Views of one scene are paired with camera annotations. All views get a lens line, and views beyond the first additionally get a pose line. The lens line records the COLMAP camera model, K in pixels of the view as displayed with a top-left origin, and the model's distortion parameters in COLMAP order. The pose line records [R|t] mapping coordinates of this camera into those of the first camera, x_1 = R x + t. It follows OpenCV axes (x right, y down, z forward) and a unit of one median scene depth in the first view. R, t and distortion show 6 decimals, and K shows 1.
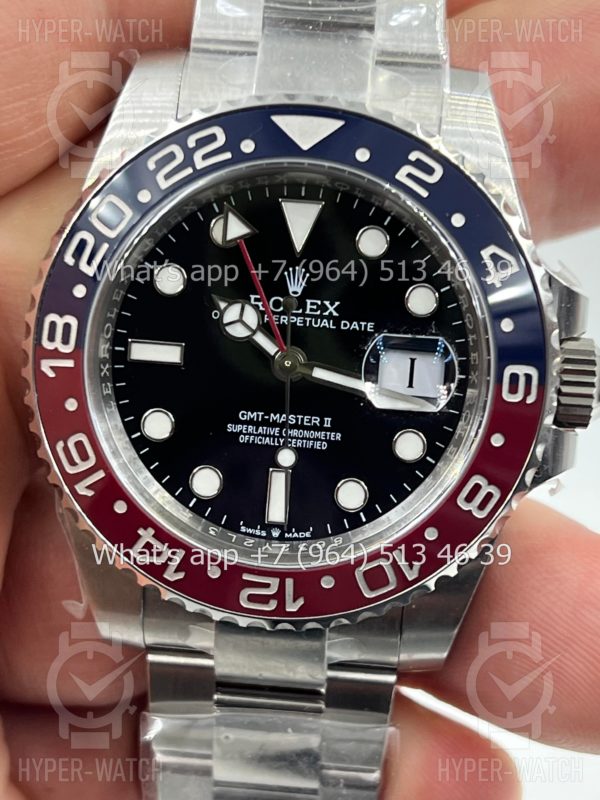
lens RADIAL K [[1867.2, 0, 298.8], [0, 1867.2, 399.2], [0, 0, 1]] dist [0.312429, 0.000000]
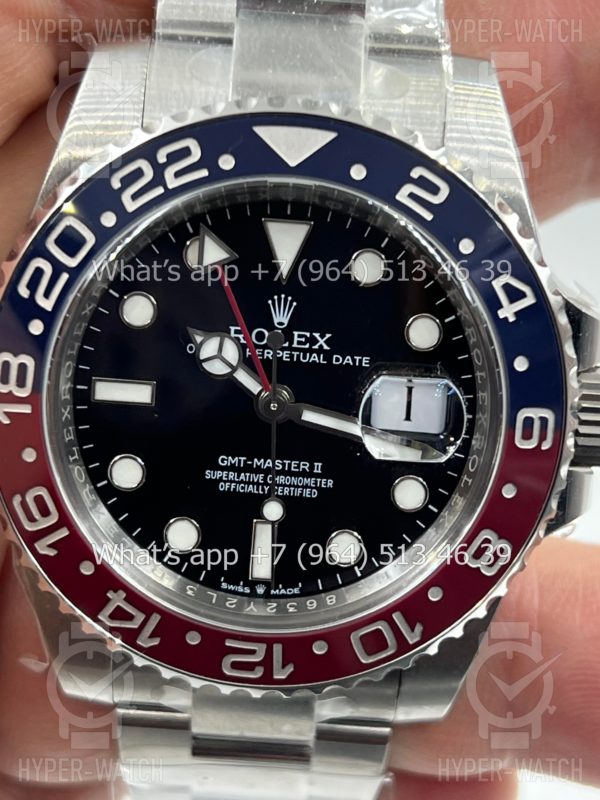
lens RADIAL K [[1867.2, 0, 295.1], [0, 1867.2, 398.1], [0, 0, 1]] dist [0.312429, 0.000000]
pose [[0.999012, -0.011284, 0.042995, -0.033675], [0.006381, 0.993630, 0.112509, -0.121709], [-0.043990, -0.112123, 0.992720, 0.118047]]
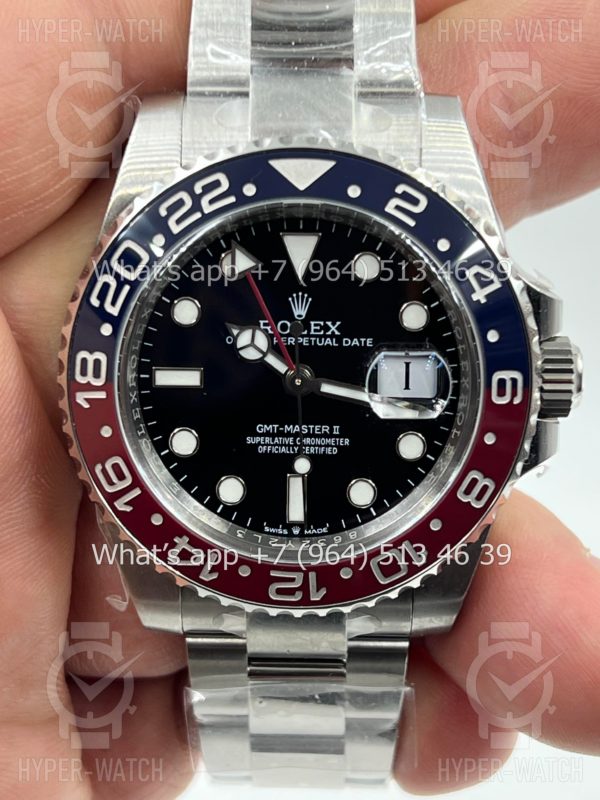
lens RADIAL K [[1867.2, 0, 299.3], [0, 1867.2, 400.1], [0, 0, 1]] dist [0.312429, 0.000000]
pose [[0.997365, -0.067848, 0.025682, -0.034154], [0.065139, 0.993376, 0.094659, -0.112525], [-0.031934, -0.092737, 0.995178, -0.105911]]
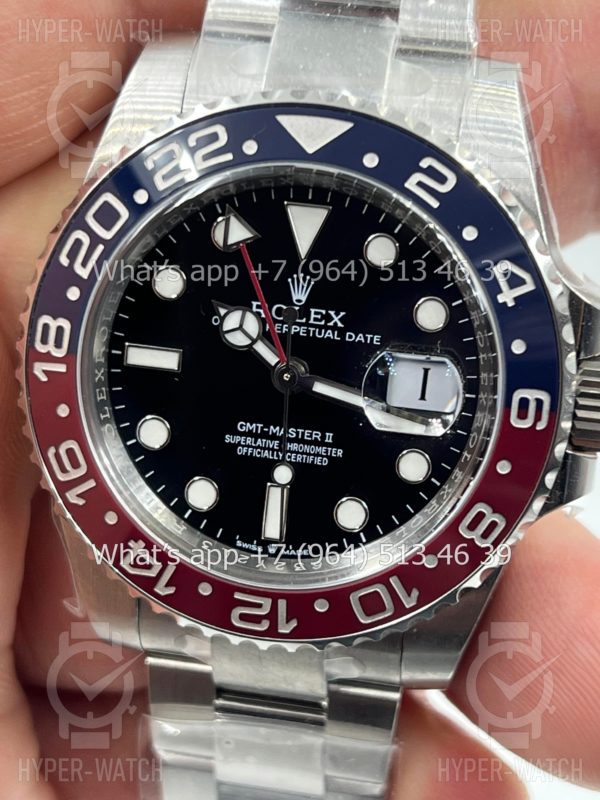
lens RADIAL K [[1867.2, 0, 299.4], [0, 1867.2, 396.3], [0, 0, 1]] dist [0.312429, 0.000000]
pose [[0.995060, 0.038284, -0.091593, 0.087189], [-0.030286, 0.995733, 0.087170, -0.091659], [0.094539, -0.083966, 0.991974, 0.054283]]
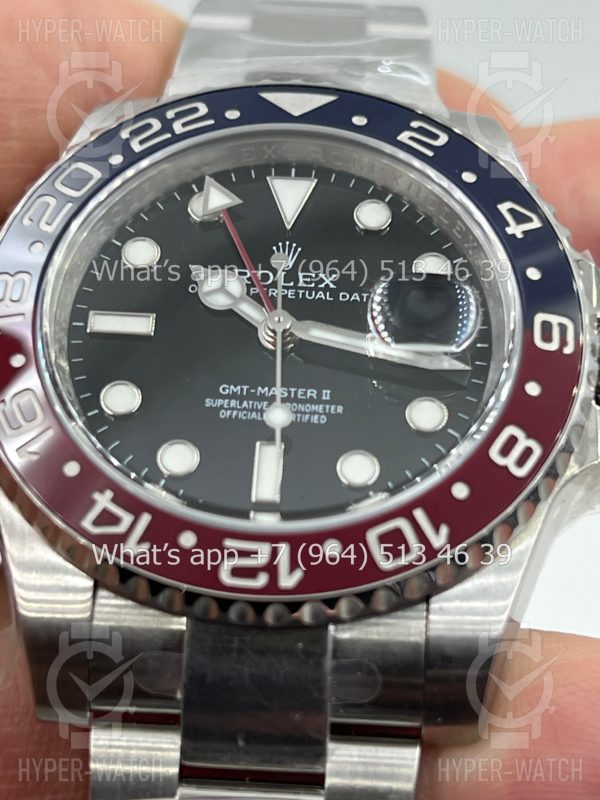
lens RADIAL K [[1867.2, 0, 302.4], [0, 1867.2, 401.7], [0, 0, 1]] dist [0.312429, 0.000000]
pose [[0.998966, 0.008211, 0.044711, -0.032482], [0.017290, 0.841001, -0.540758, 0.465715], [-0.042042, 0.540972, 0.839989, 0.305567]]
